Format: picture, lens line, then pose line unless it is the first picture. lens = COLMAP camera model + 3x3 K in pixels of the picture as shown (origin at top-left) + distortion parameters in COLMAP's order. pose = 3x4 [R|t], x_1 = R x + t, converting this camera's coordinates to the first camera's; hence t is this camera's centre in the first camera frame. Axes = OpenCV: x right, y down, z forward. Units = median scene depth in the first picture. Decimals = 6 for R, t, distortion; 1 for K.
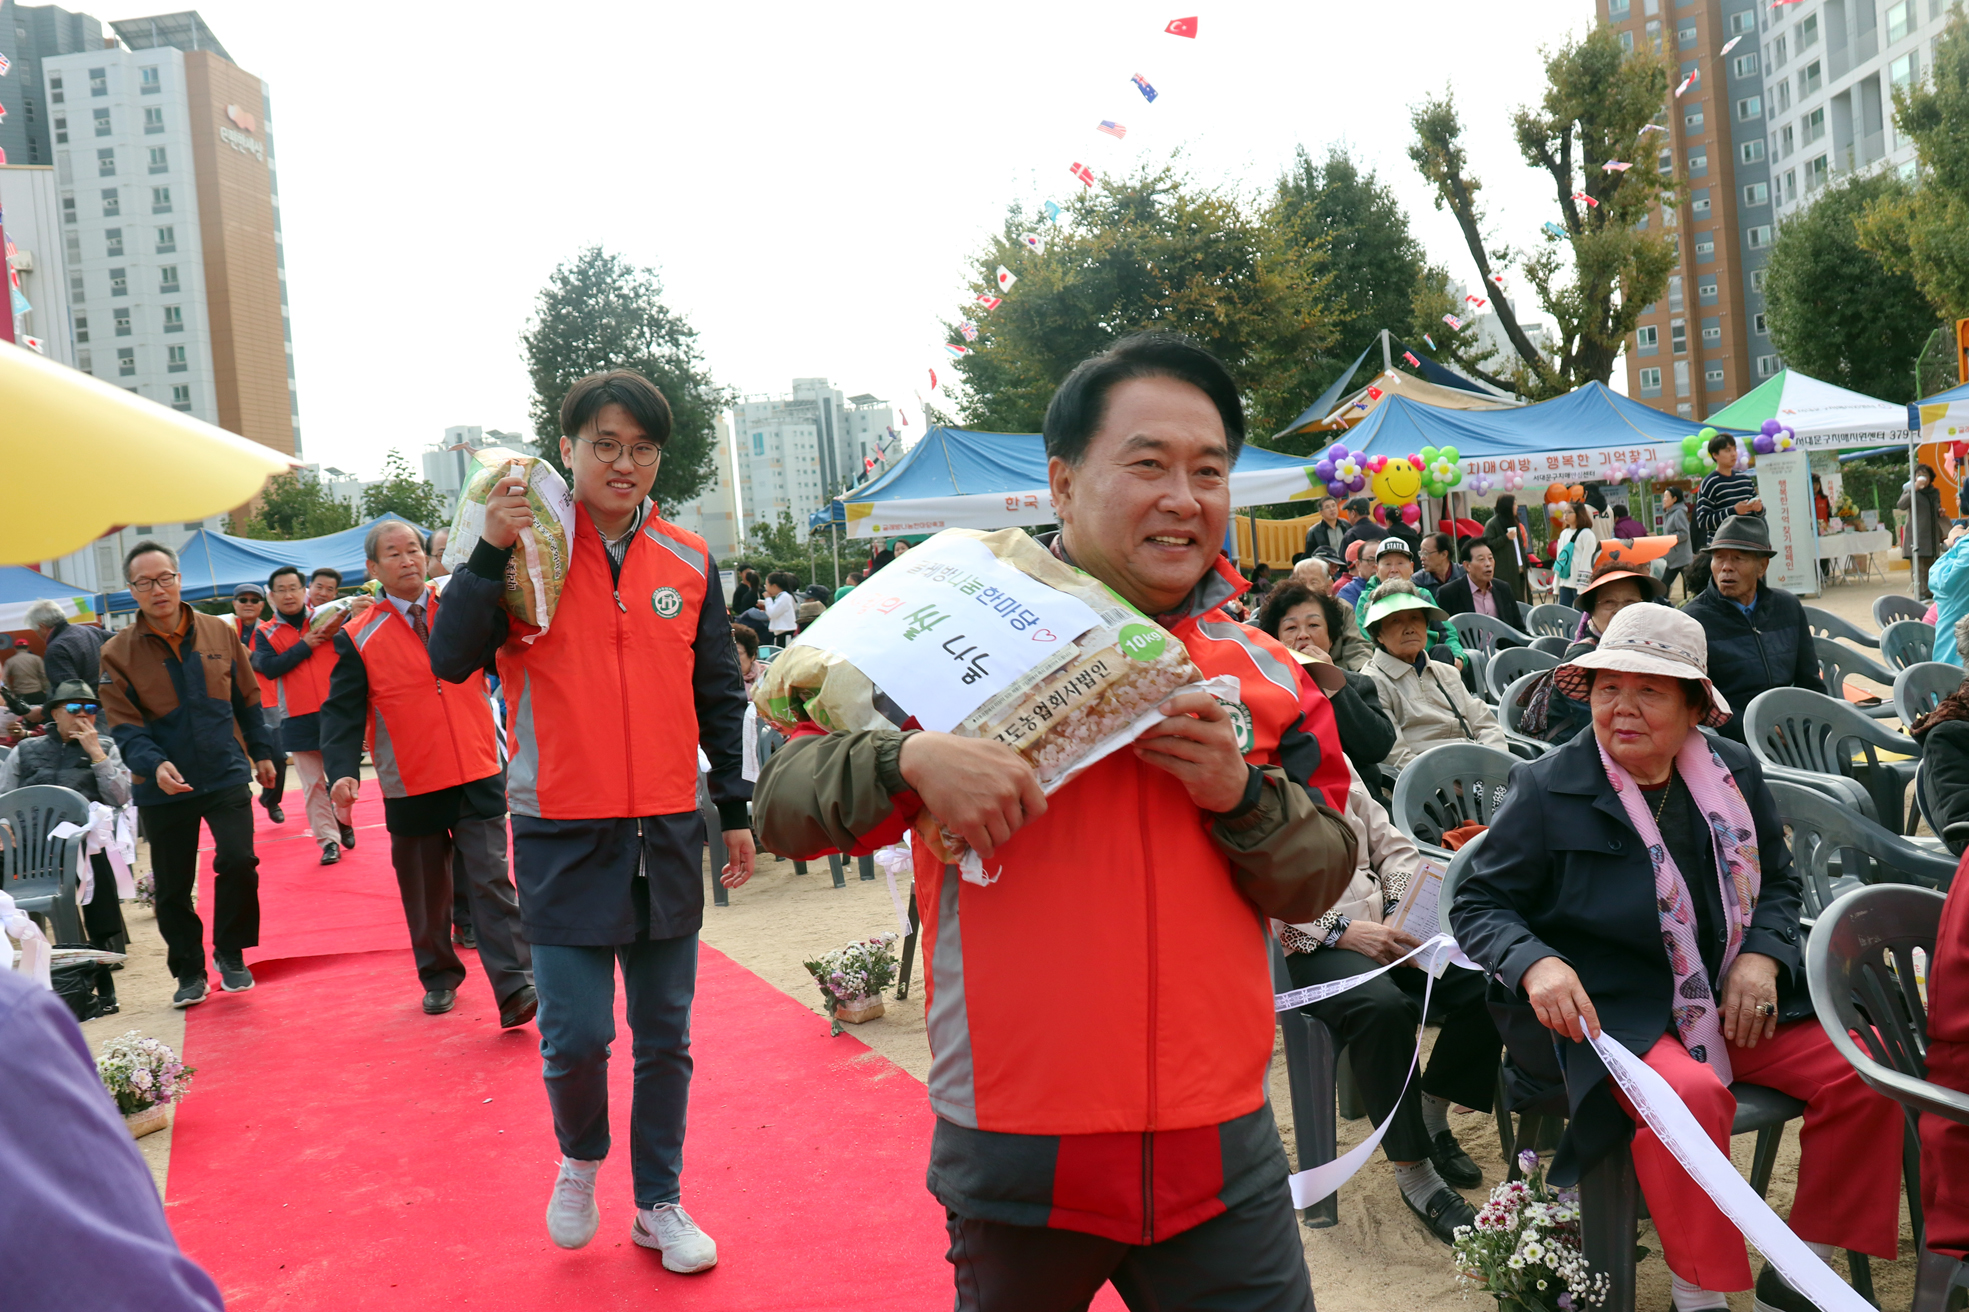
lens RADIAL K [[1678.8, 0, 979.1], [0, 1678.8, 646.1], [0, 0, 1]] dist [-0.147278, 0.136121]
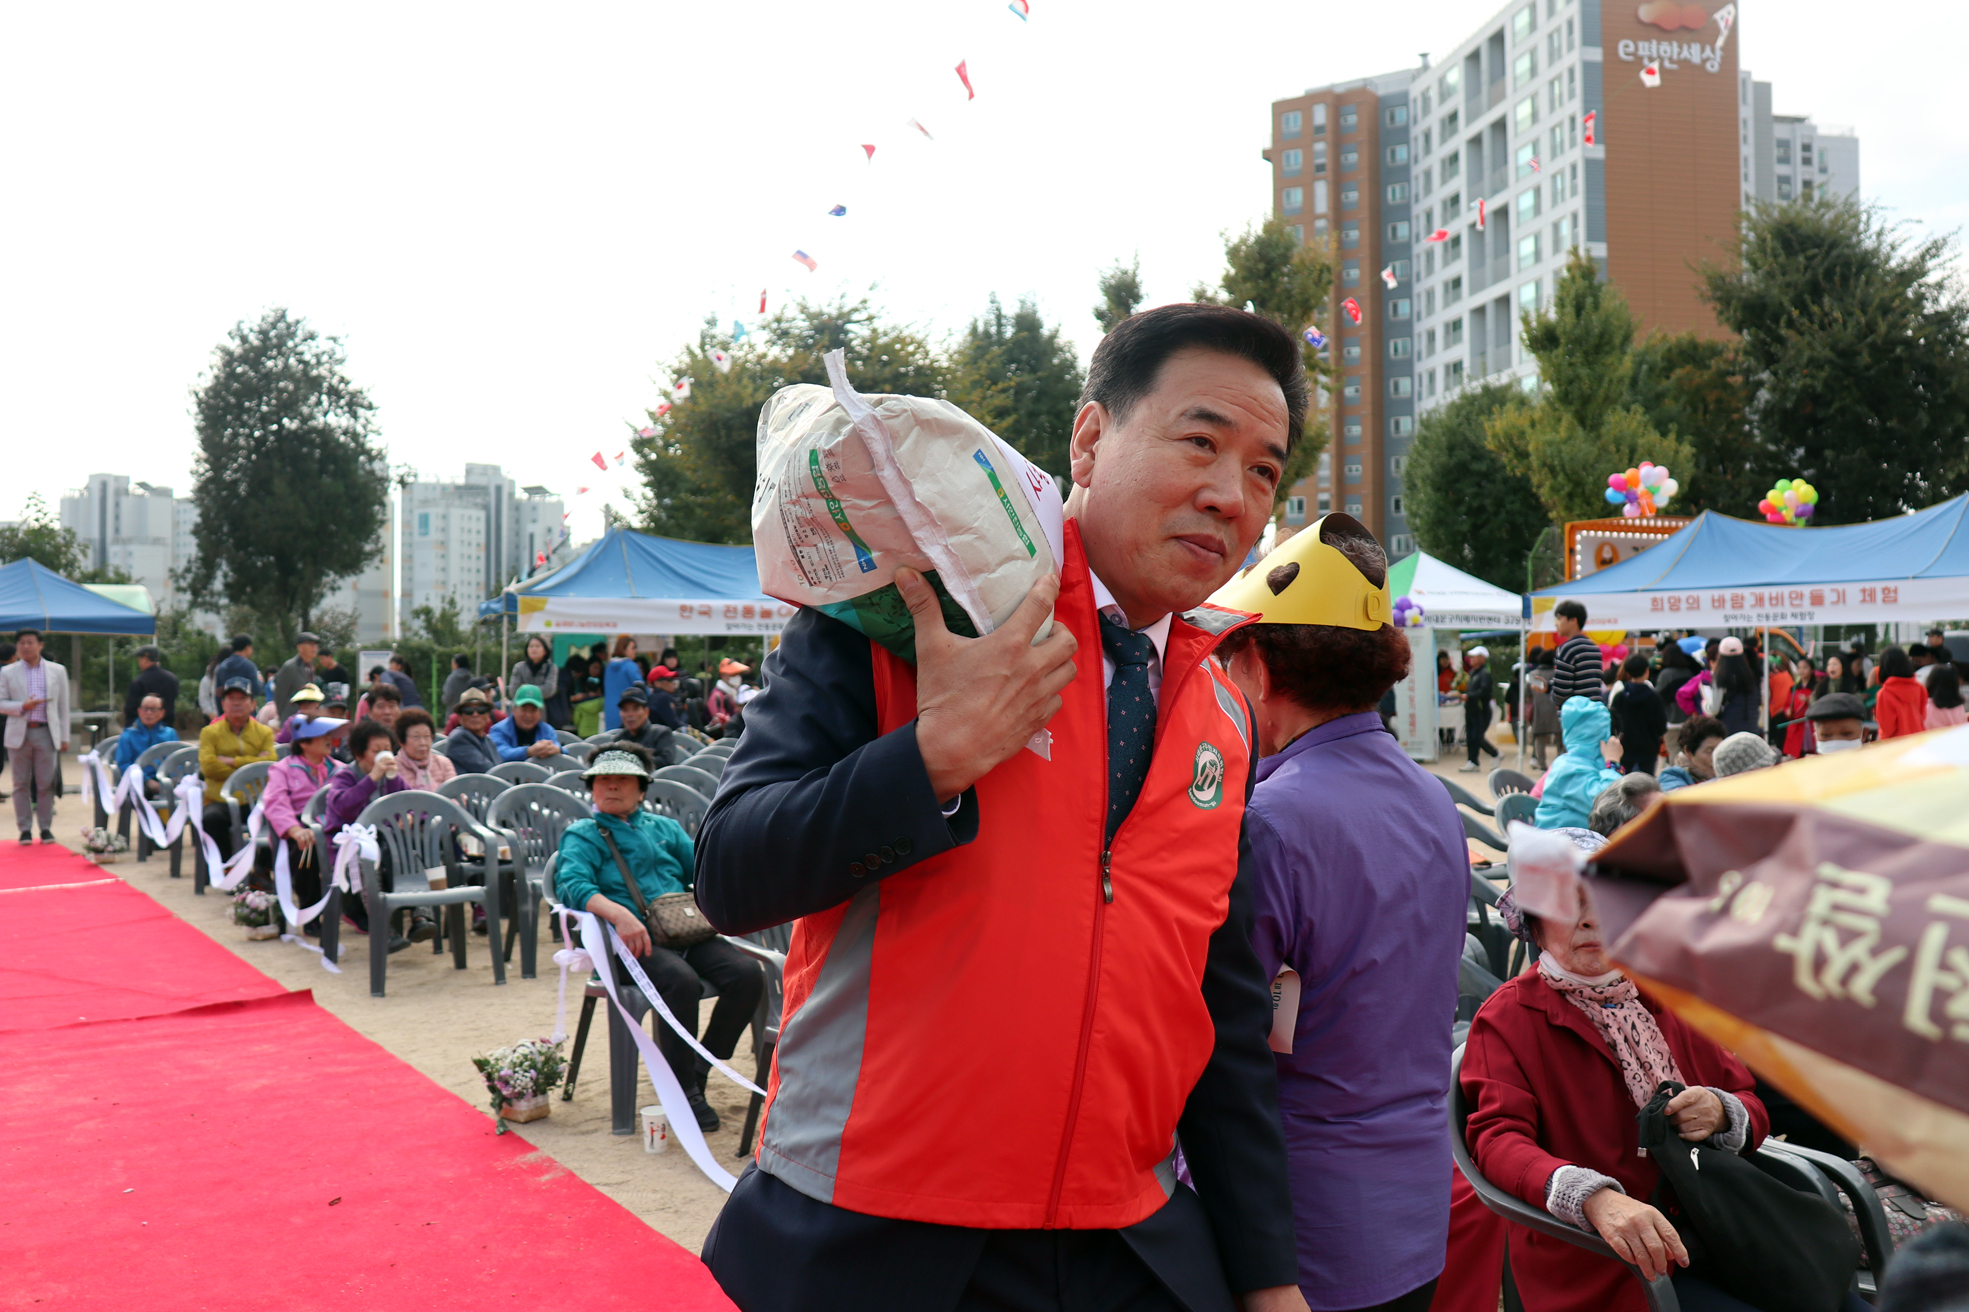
lens RADIAL K [[1659.1, 0, 985.9], [0, 1659.1, 657.4], [0, 0, 1]] dist [-0.151943, 0.126087]
pose [[0.974761, 0.087684, 0.205311, -0.003473], [-0.074524, 0.994689, -0.070995, -0.000327], [-0.210445, 0.053902, 0.976119, -0.003062]]
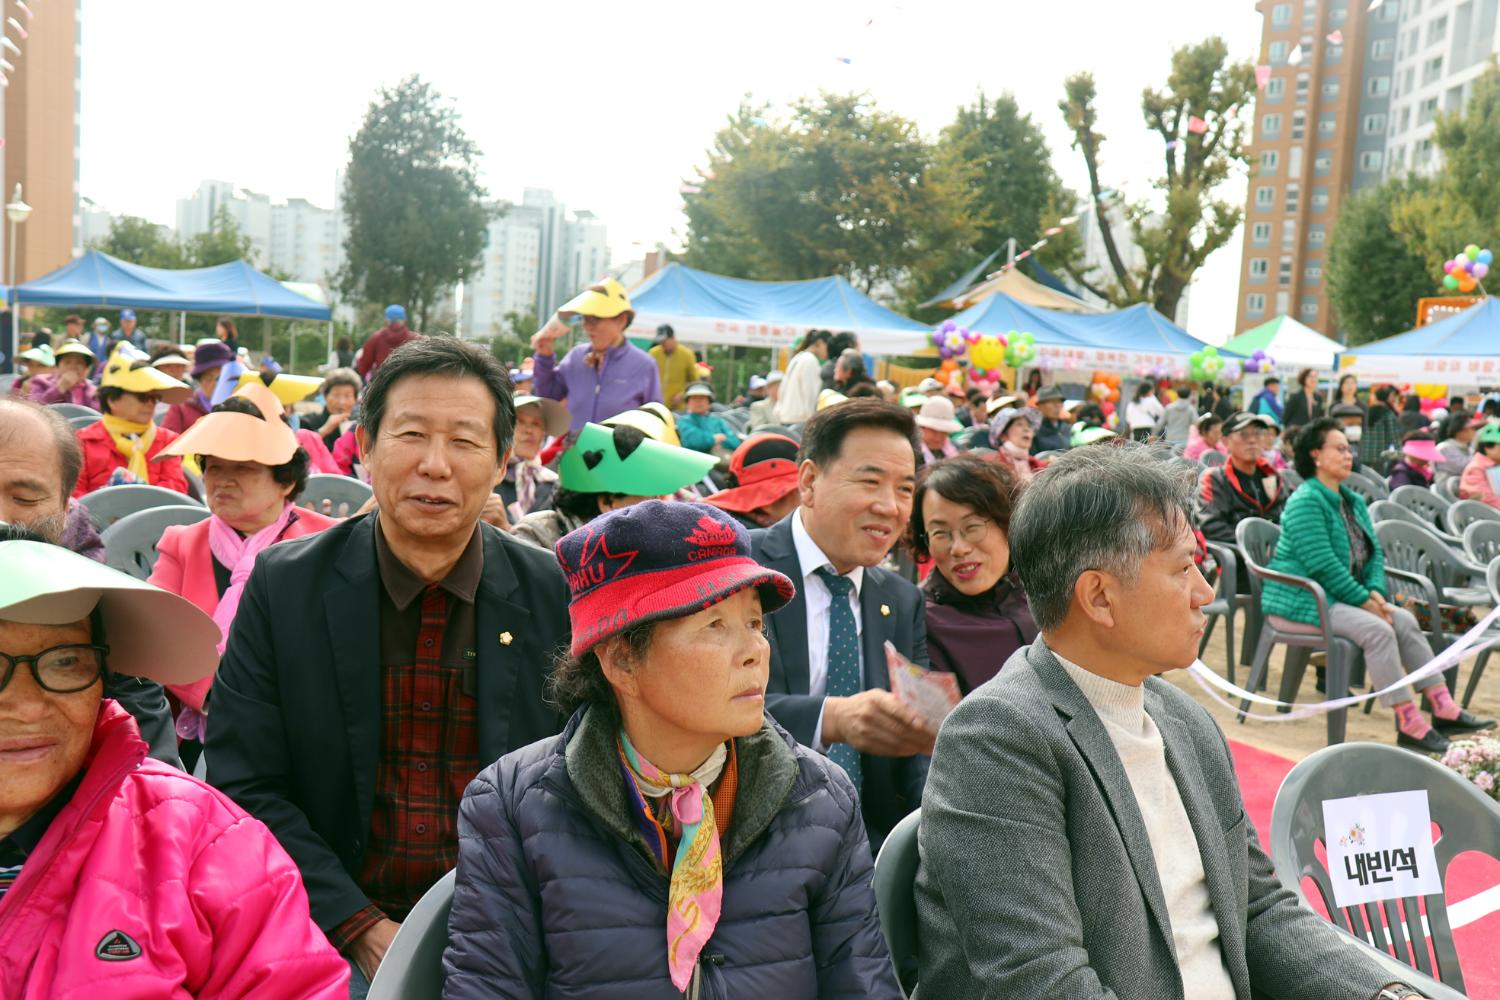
lens RADIAL K [[1503.0, 0, 748.4], [0, 1503.0, 506.7], [0, 0, 1]] dist [-0.107138, 0.241847]
pose [[0.986880, 0.145882, 0.069188, -0.012811], [-0.148146, 0.988546, 0.028784, 0.014695], [-0.064197, -0.038656, 0.997188, -0.160559]]
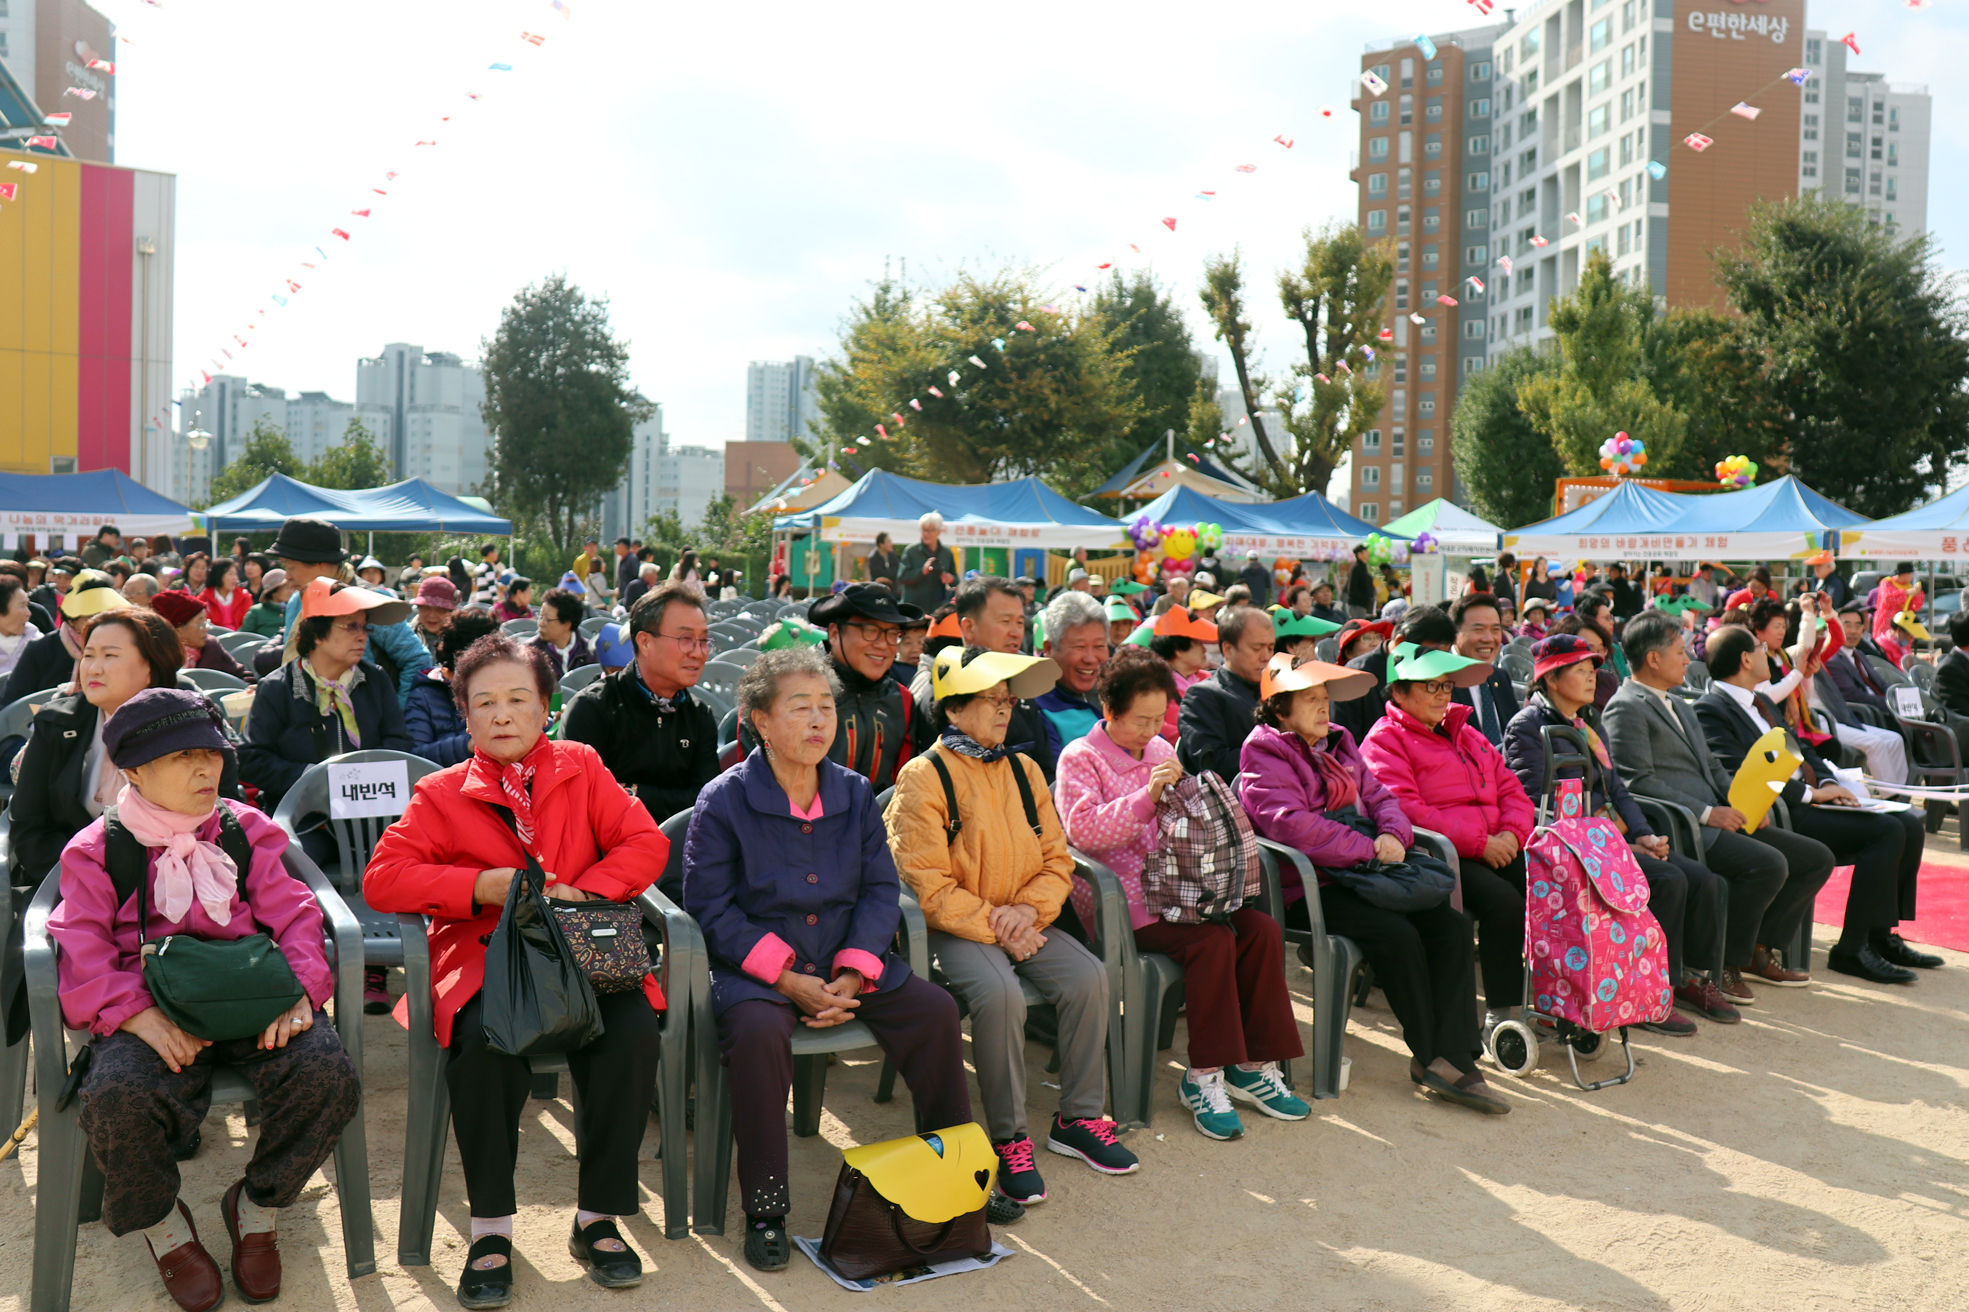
lens RADIAL K [[1659.1, 0, 985.9], [0, 1659.1, 657.4], [0, 0, 1]] dist [-0.151943, 0.126087]
pose [[0.980452, 0.105696, 0.165957, -0.094254], [-0.104510, 0.994397, -0.015892, 0.026895], [-0.166707, -0.001762, 0.986005, -0.266305]]
